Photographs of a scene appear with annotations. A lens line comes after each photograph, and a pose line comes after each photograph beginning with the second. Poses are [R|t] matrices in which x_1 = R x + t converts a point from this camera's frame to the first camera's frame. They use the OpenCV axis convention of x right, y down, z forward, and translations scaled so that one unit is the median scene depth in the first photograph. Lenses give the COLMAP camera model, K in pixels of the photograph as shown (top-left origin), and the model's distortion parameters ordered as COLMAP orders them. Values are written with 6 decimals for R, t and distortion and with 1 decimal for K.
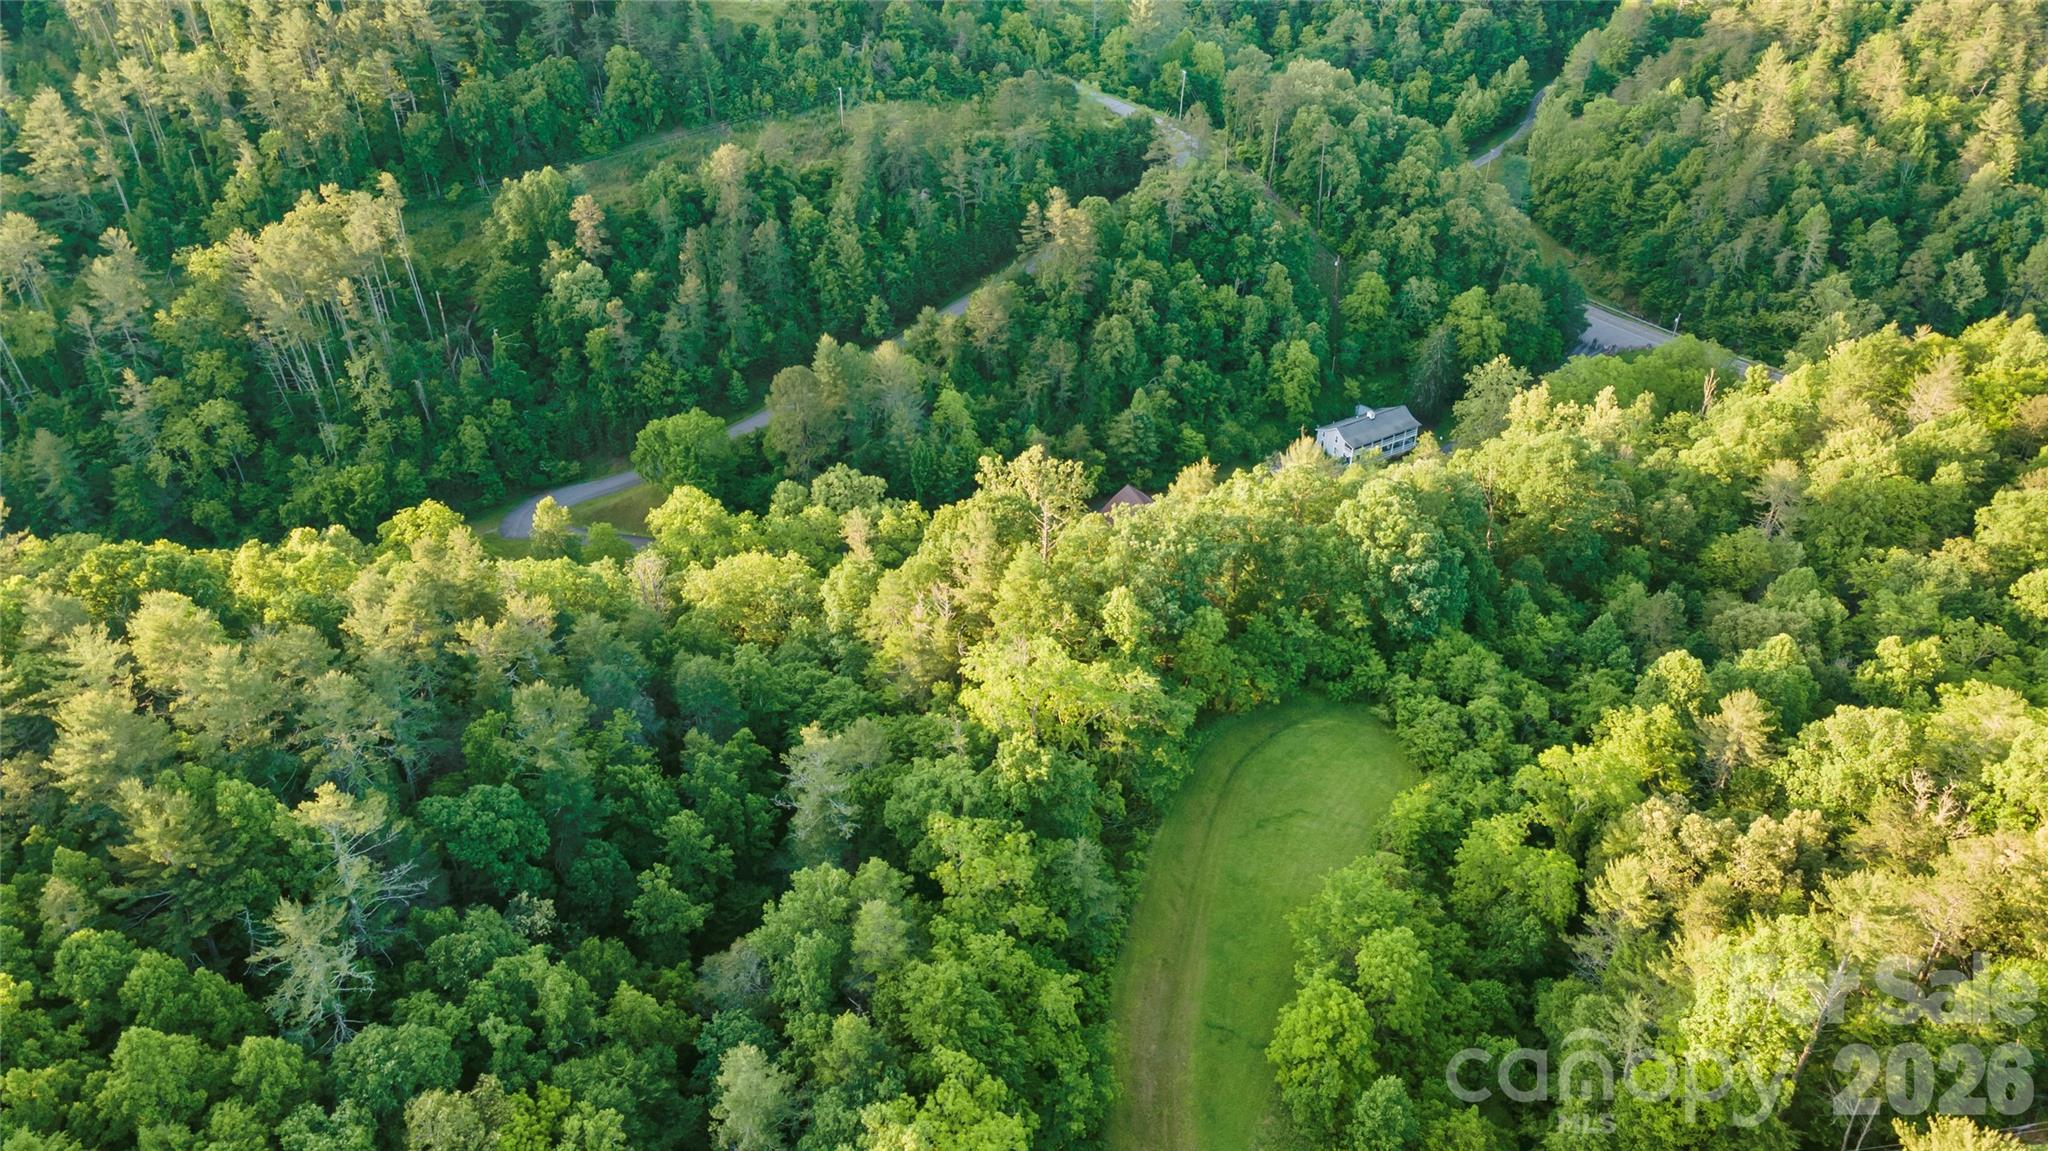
lens RADIAL K [[1463.4, 0, 1025.5], [0, 1463.4, 574.8], [0, 0, 1]] dist [0.012865, -0.006955]
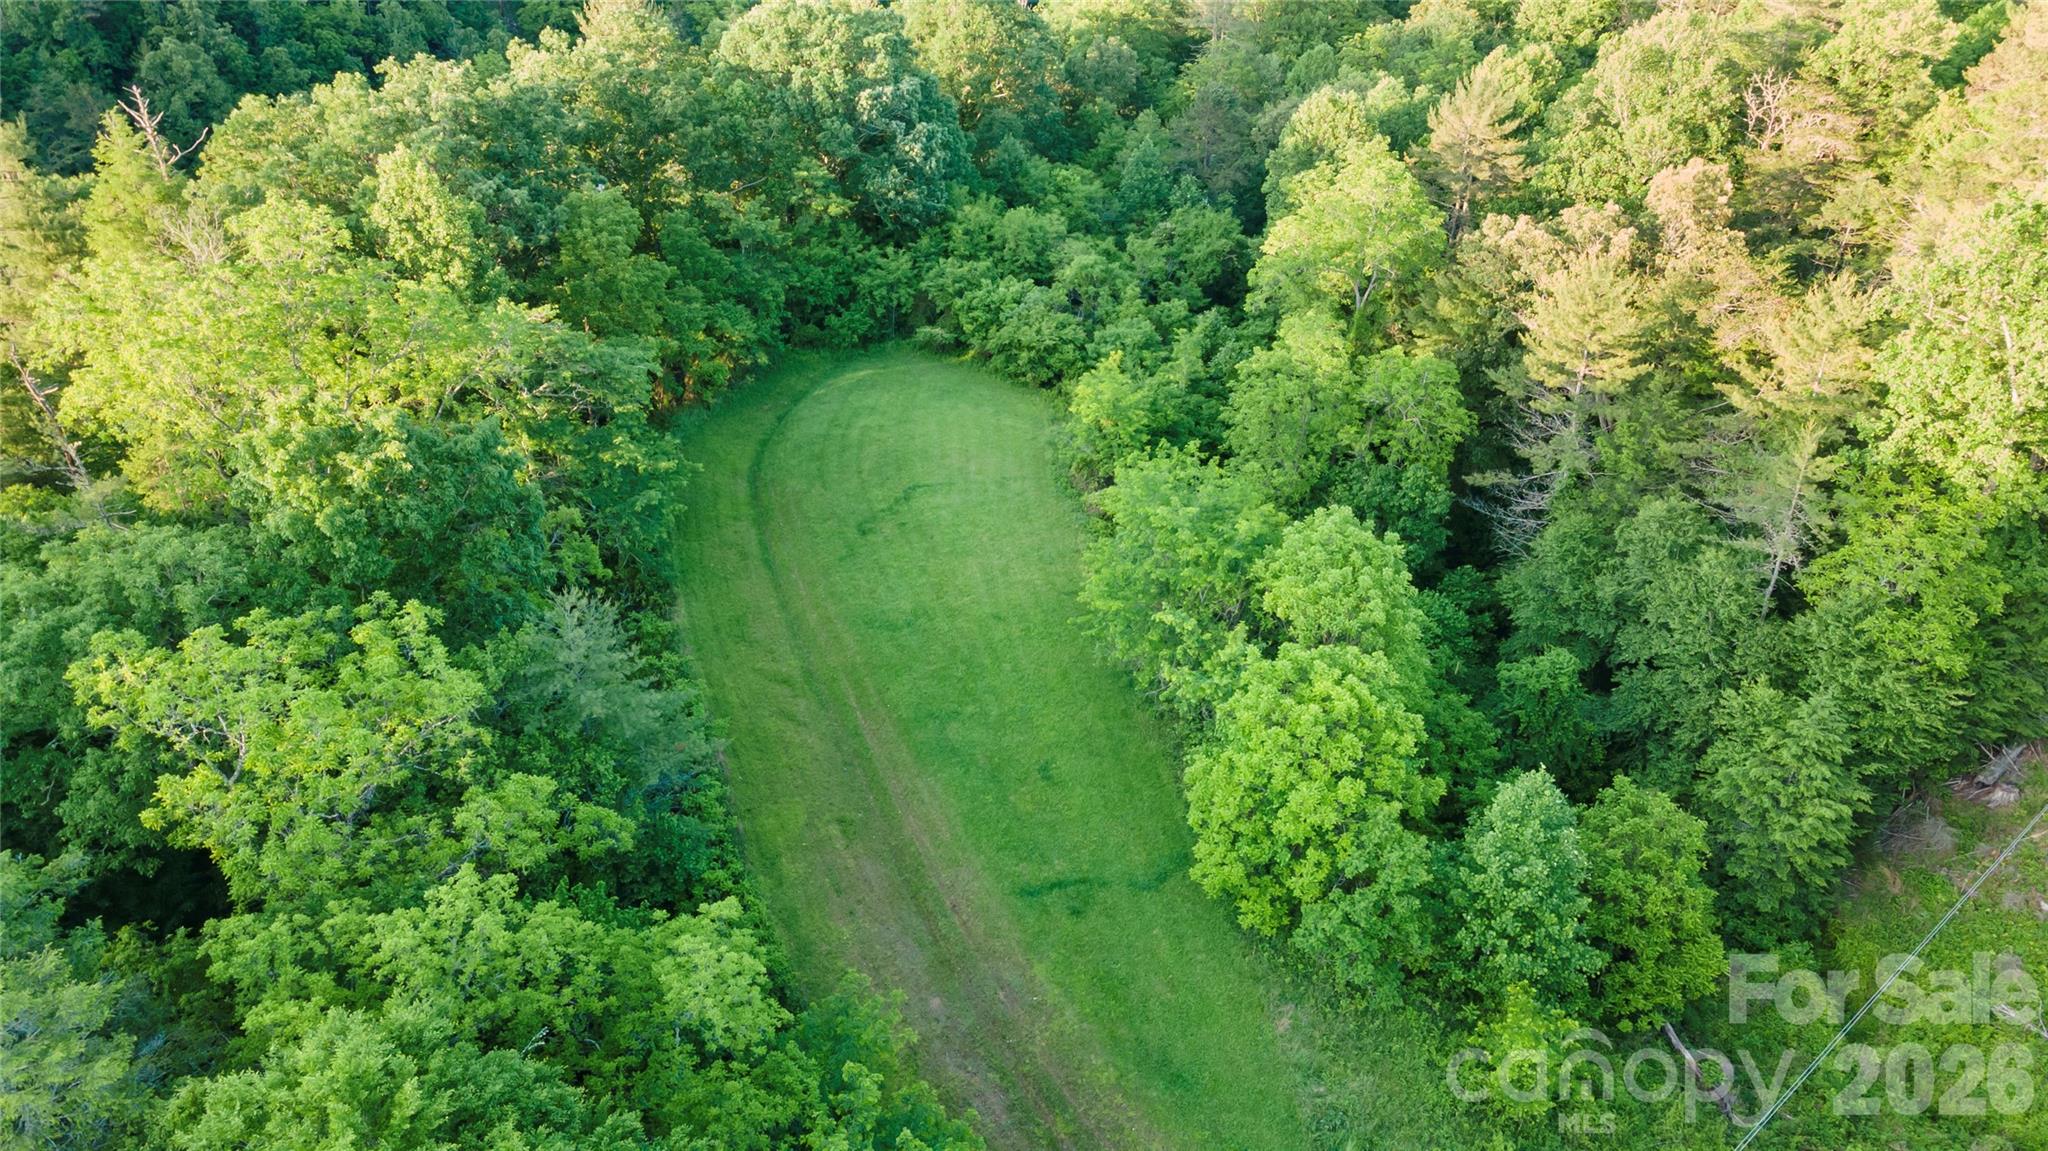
lens RADIAL K [[1463.4, 0, 1025.3], [0, 1463.4, 579.0], [0, 0, 1]] dist [0.012865, -0.006955]
pose [[0.809639, -0.328990, 0.486055, -0.046596], [0.329799, 0.940042, 0.086917, 0.183020], [-0.485507, 0.089929, 0.869595, 0.618465]]
